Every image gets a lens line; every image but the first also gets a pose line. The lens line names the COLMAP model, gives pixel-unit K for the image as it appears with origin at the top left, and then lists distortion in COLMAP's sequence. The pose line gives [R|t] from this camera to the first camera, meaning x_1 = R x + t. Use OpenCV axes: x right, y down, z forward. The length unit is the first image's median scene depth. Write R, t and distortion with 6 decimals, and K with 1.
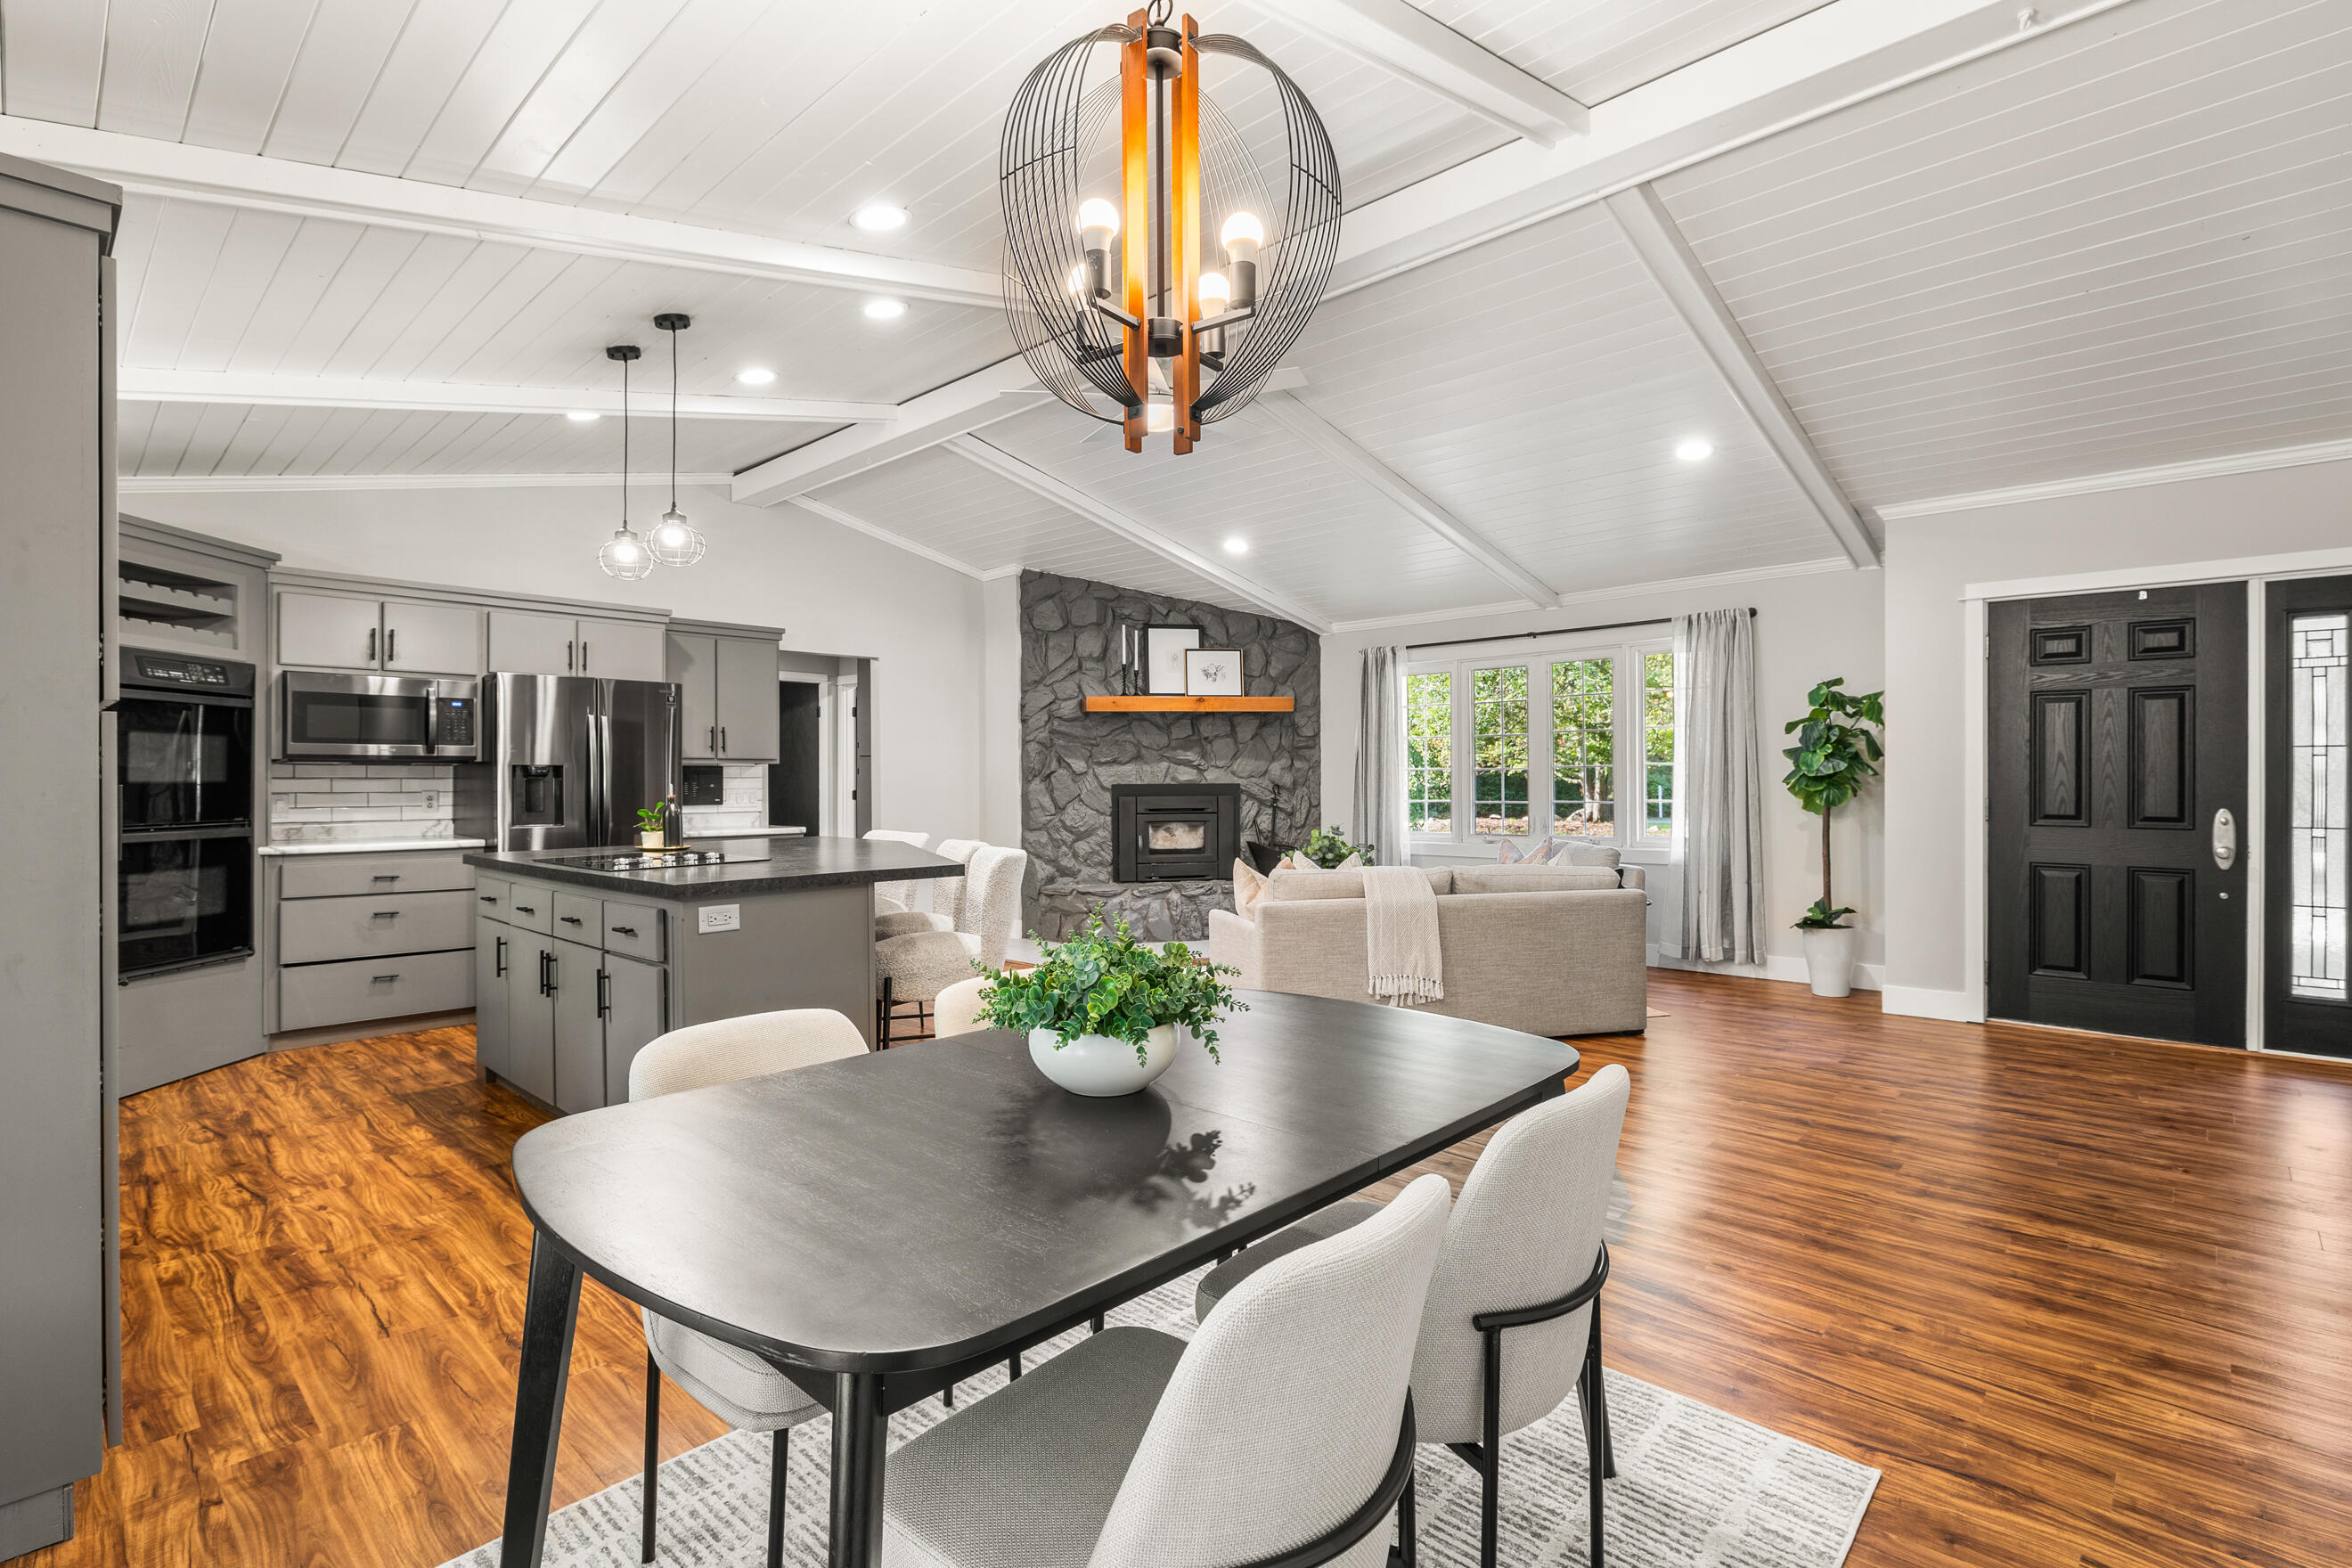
lens RADIAL K [[1096.6, 0, 1177.6], [0, 1096.6, 780.9], [0, 0, 1]] dist [-0.004445, -0.000208]
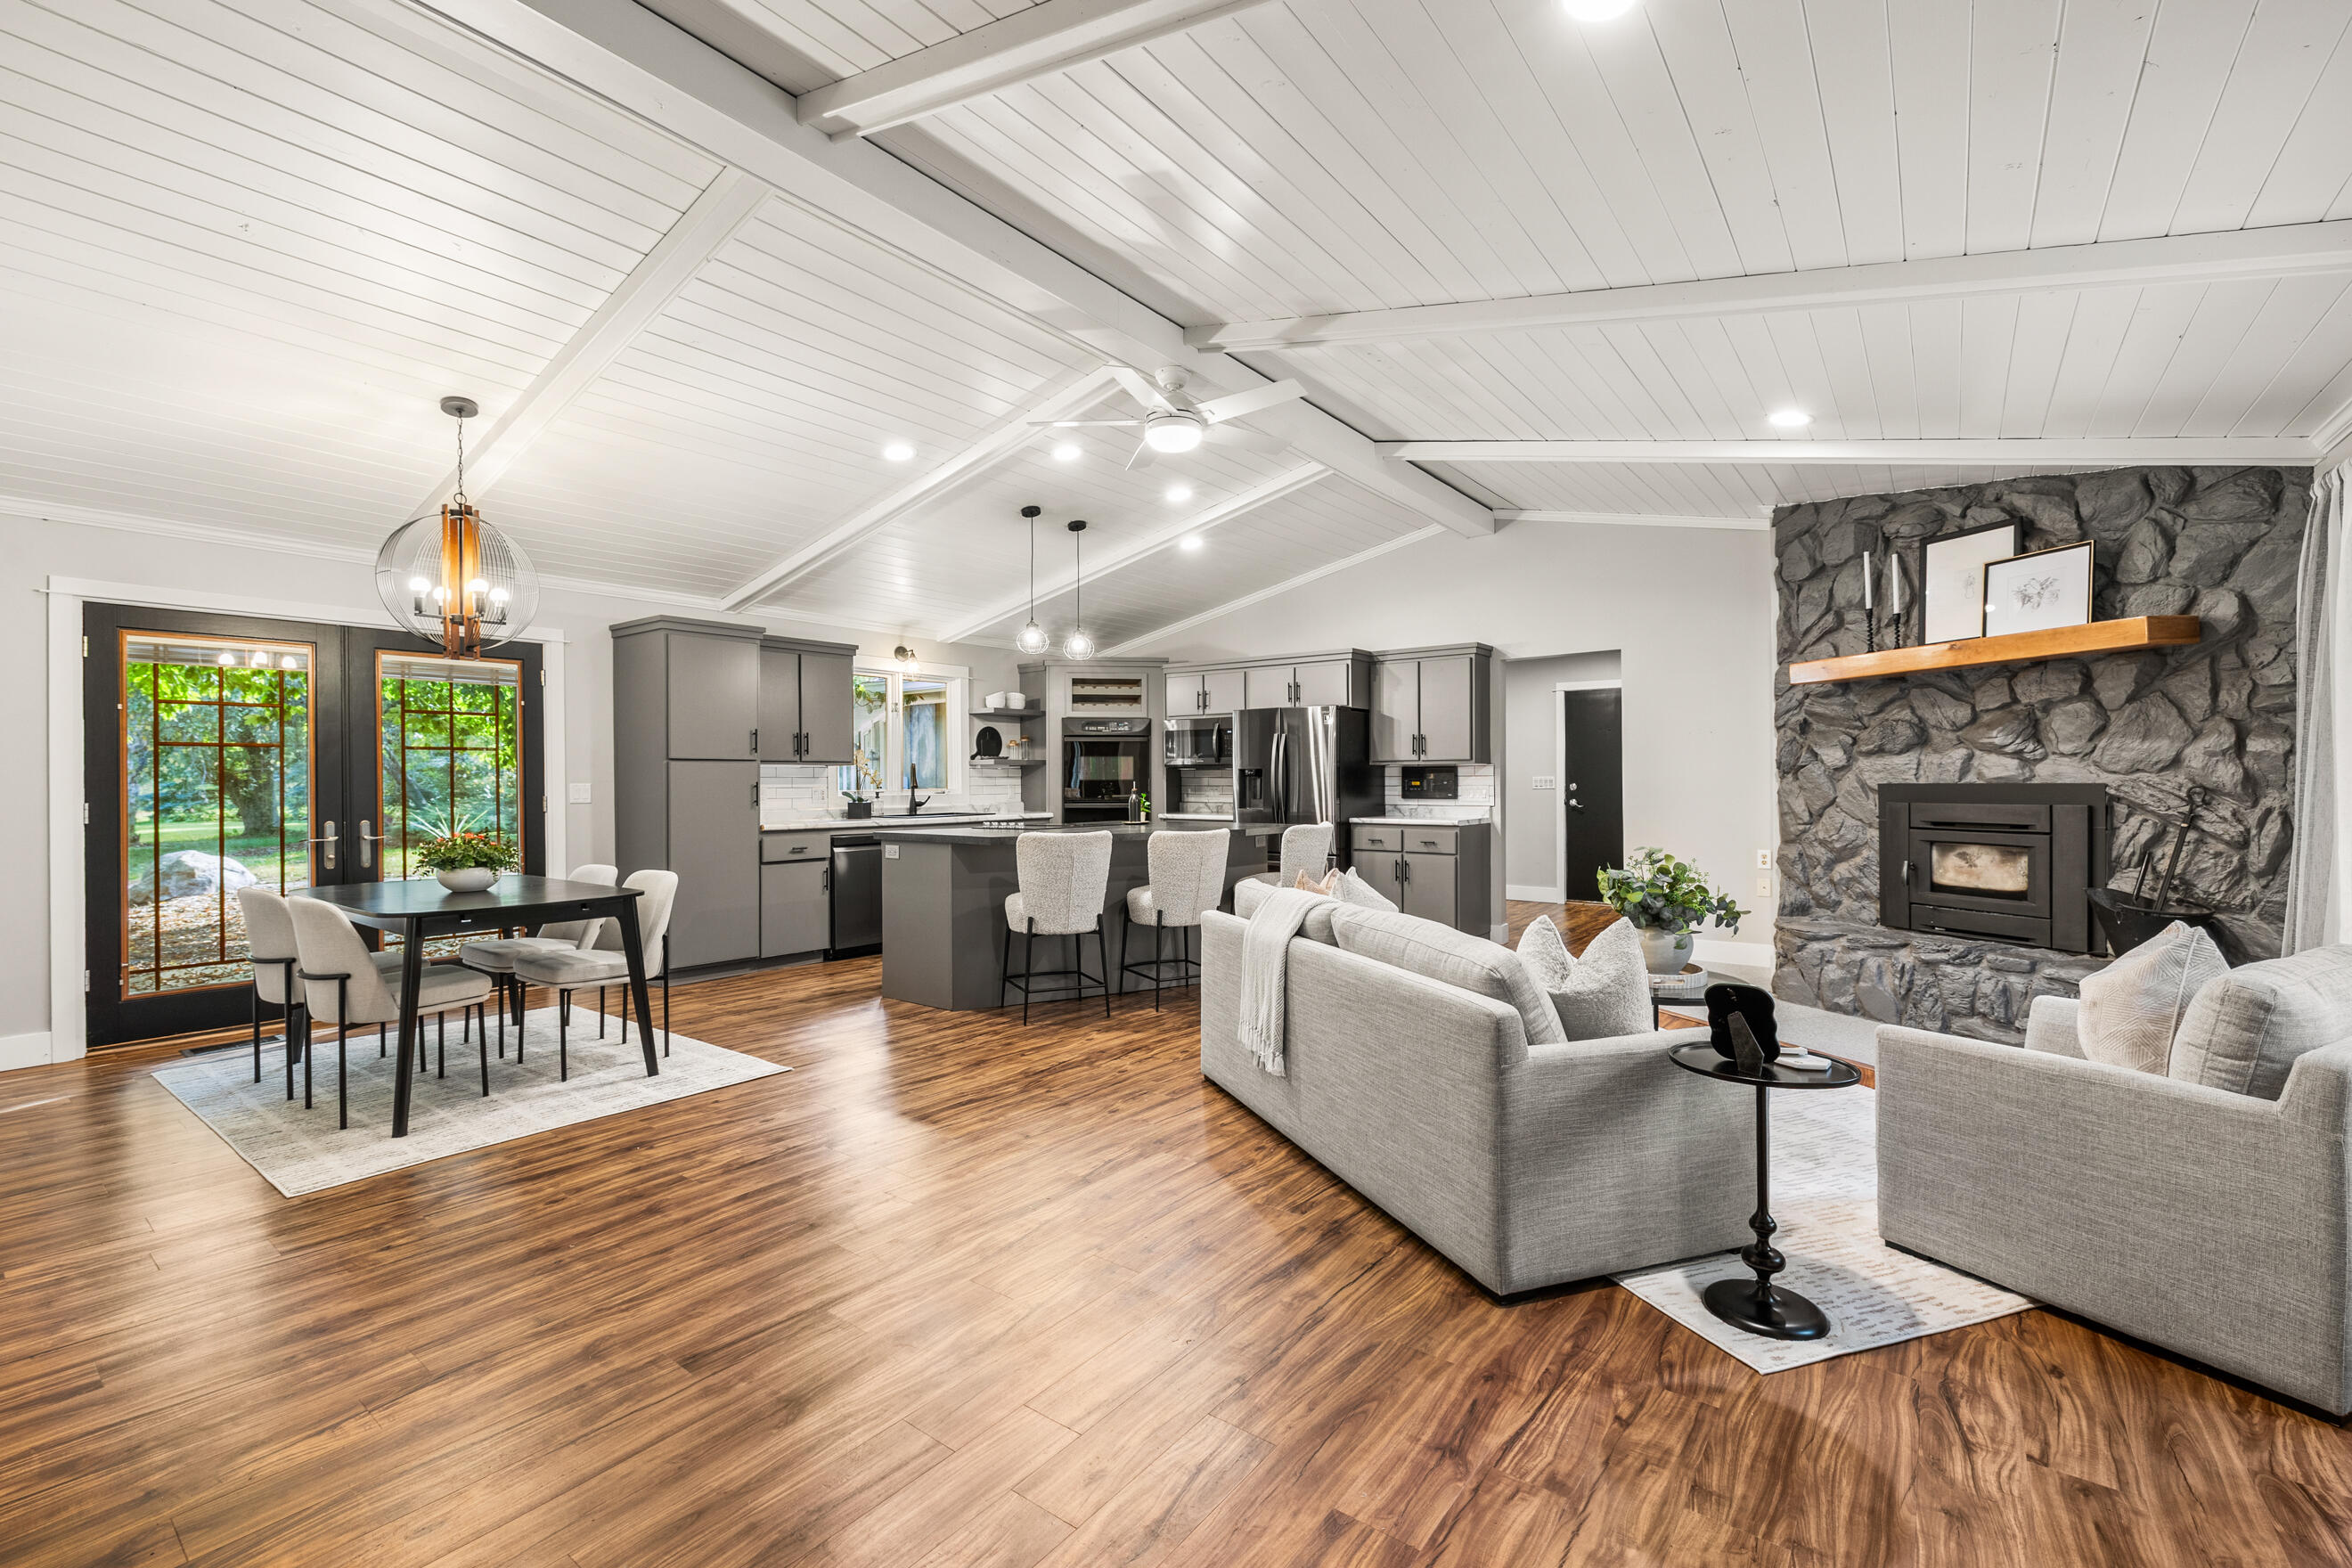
lens RADIAL K [[997.2, 0, 1181.2], [0, 997.2, 785.8], [0, 0, 1]] dist [-0.003873, -0.000259]
pose [[0.102595, 0.007232, -0.994697, 0.514552], [0.000041, 0.999974, 0.007274, 0.000181], [0.994723, -0.000788, 0.102592, 0.496194]]
